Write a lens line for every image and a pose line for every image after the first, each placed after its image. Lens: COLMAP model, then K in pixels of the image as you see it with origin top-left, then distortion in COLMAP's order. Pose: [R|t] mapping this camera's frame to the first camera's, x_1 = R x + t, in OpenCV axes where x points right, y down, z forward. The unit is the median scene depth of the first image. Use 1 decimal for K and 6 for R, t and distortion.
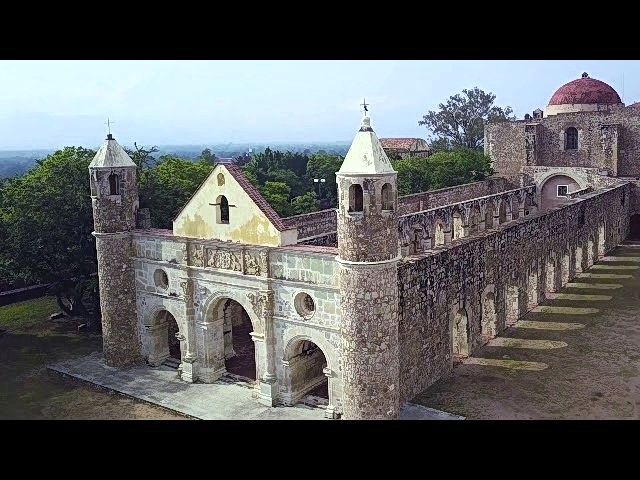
lens RADIAL K [[677.4, 0, 319.5], [0, 677.4, 239.5], [0, 0, 1]] dist [-0.041286, 0.000000]
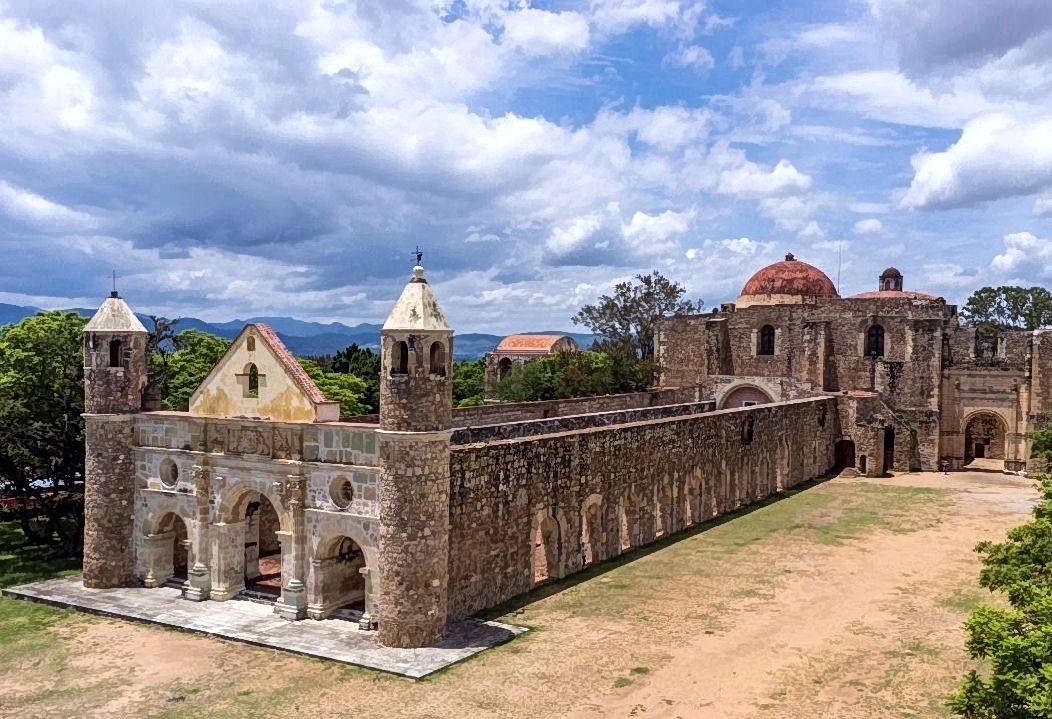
lens RADIAL K [[1014.1, 0, 526.2], [0, 1014.1, 361.2], [0, 0, 1]] dist [-0.001169, 0.000000]
pose [[0.996236, 0.030847, 0.081007, 0.083044], [-0.019798, 0.990809, -0.133808, 0.086007], [-0.084390, 0.131701, 0.987691, -0.220399]]
